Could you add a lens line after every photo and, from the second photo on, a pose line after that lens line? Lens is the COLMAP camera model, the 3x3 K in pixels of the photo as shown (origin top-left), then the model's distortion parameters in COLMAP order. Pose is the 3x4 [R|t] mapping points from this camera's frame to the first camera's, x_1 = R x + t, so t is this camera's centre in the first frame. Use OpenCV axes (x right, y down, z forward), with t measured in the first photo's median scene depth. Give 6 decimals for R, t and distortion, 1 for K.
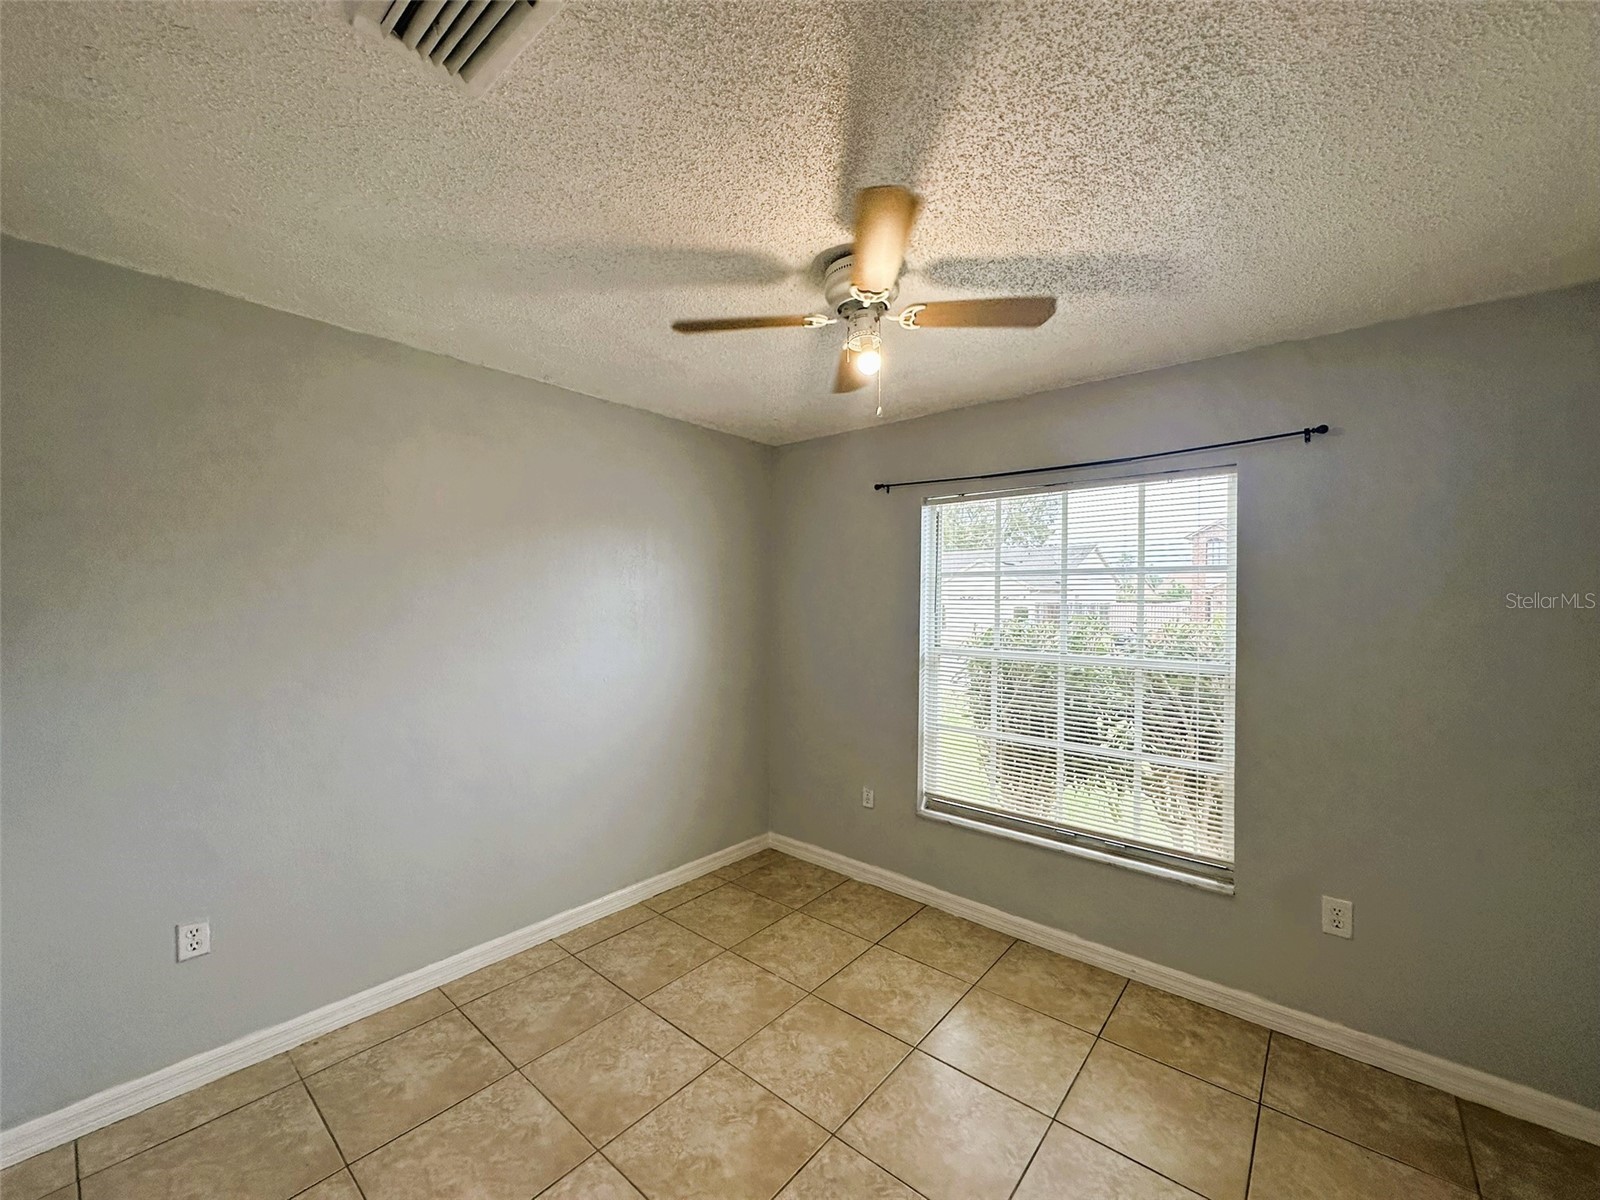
lens RADIAL K [[637.9, 0, 803.5], [0, 637.9, 599.5], [0, 0, 1]] dist [-0.002052, 0.000107]
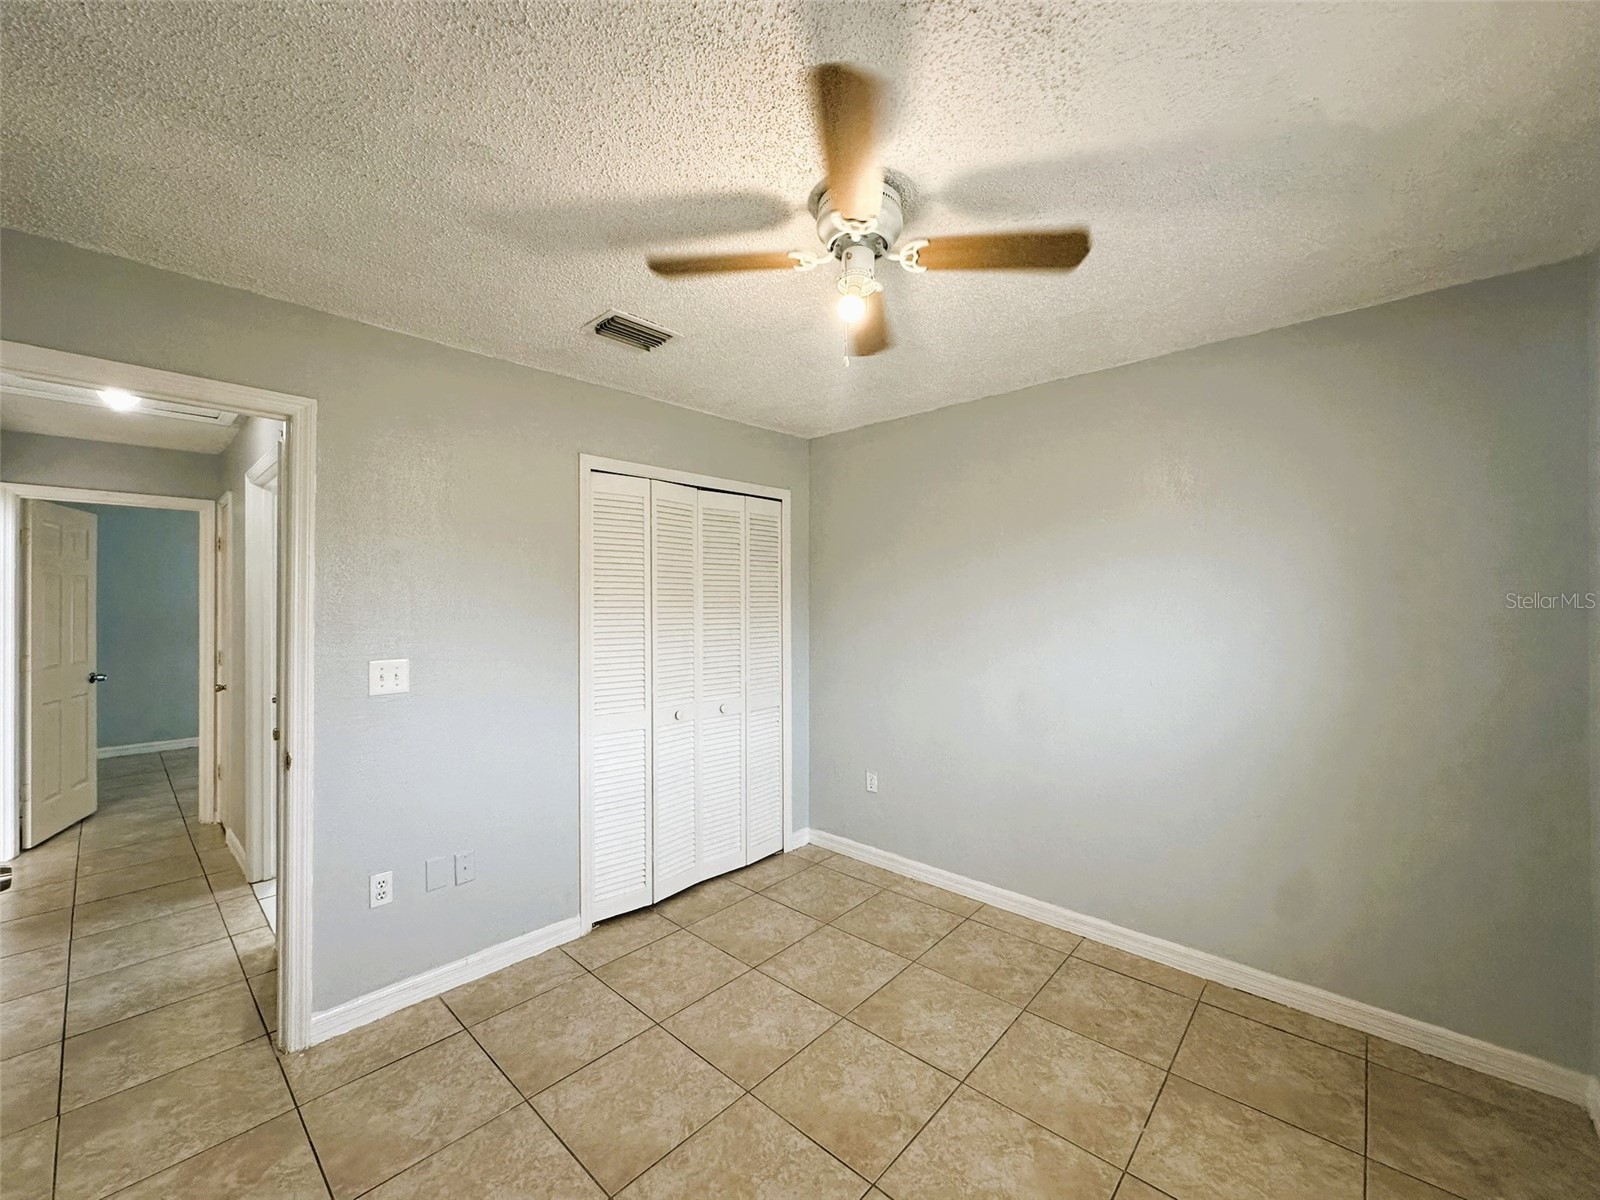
lens RADIAL K [[637.9, 0, 803.5], [0, 637.9, 601.7], [0, 0, 1]] dist [-0.002052, 0.000107]
pose [[-0.037833, -0.010541, -0.999228, 0.756525], [-0.000275, 0.999944, -0.010538, 0.032863], [0.999284, -0.000123, -0.037834, 0.753117]]
